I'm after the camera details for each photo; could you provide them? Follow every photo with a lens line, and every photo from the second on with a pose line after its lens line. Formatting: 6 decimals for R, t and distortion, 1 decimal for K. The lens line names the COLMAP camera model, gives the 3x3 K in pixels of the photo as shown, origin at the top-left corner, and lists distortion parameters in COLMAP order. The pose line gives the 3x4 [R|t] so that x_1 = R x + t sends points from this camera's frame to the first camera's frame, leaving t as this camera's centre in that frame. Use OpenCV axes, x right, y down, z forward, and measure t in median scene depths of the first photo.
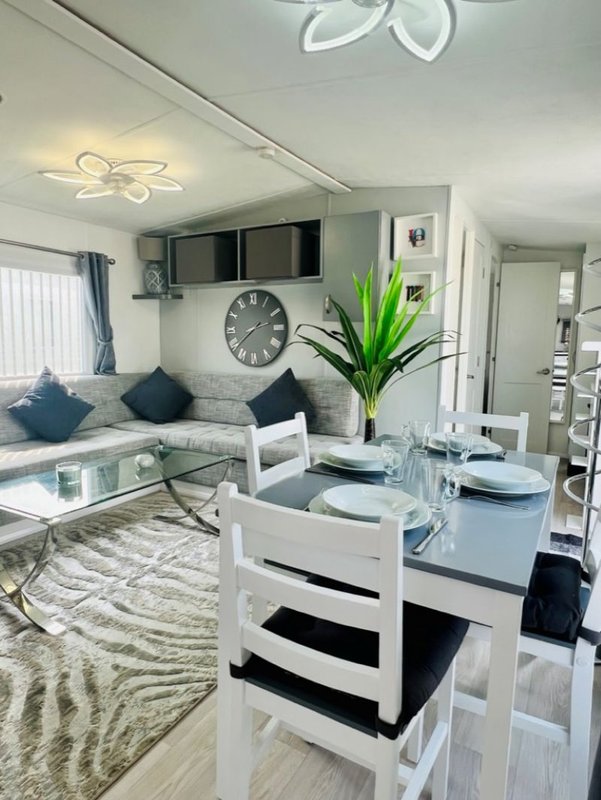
lens RADIAL K [[493.2, 0, 300.5], [0, 493.2, 400.0], [0, 0, 1]] dist [0.000422, 0.000313]
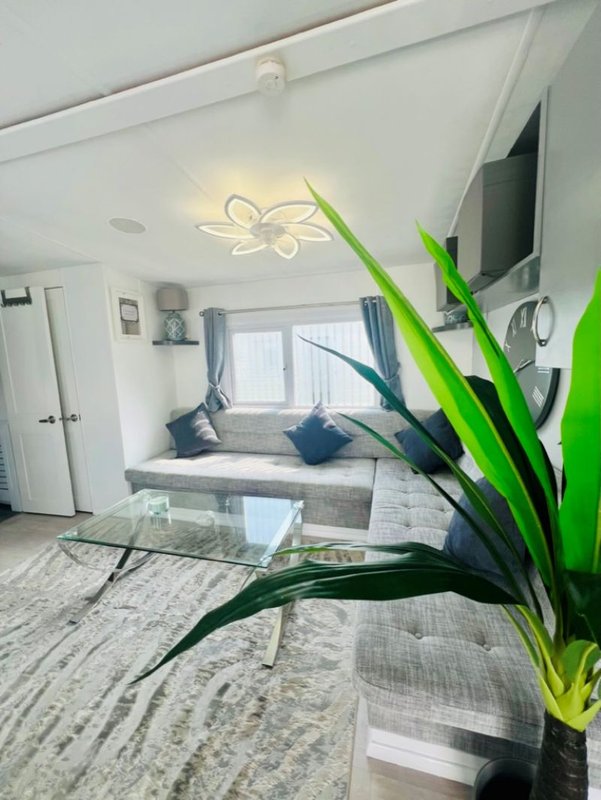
lens RADIAL K [[322.2, 0, 301.7], [0, 322.2, 396.8], [0, 0, 1]] dist [0.000050, 0.000295]
pose [[0.253097, 0.098702, -0.962393, 0.218264], [-0.075224, 0.993778, 0.082139, -0.122832], [0.964512, 0.051606, 0.258947, 0.648524]]
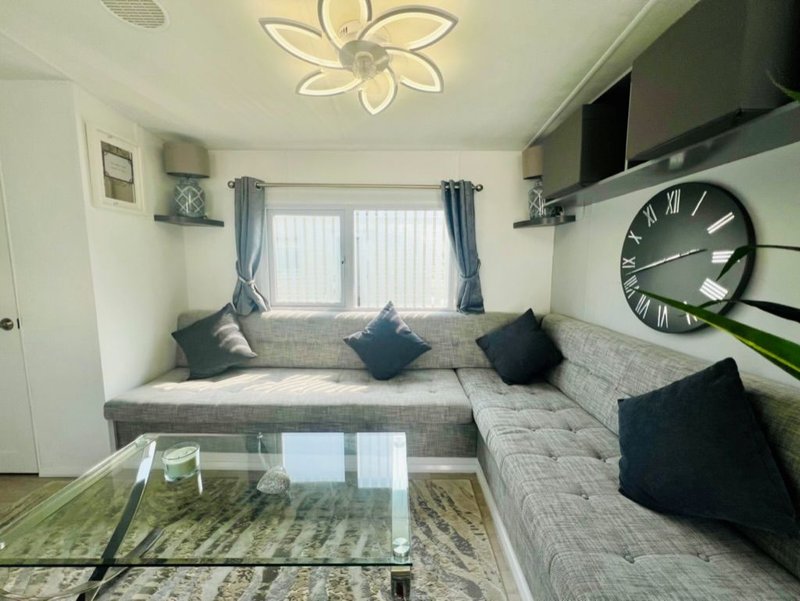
lens RADIAL K [[322.2, 0, 399.2], [0, 322.2, 297.6], [0, 0, 1]] dist [0.000050, 0.000295]
pose [[0.496901, 0.081476, -0.863974, 0.062138], [-0.104049, 0.993994, 0.033895, -0.087548], [0.861547, 0.073053, 0.502395, 0.590664]]
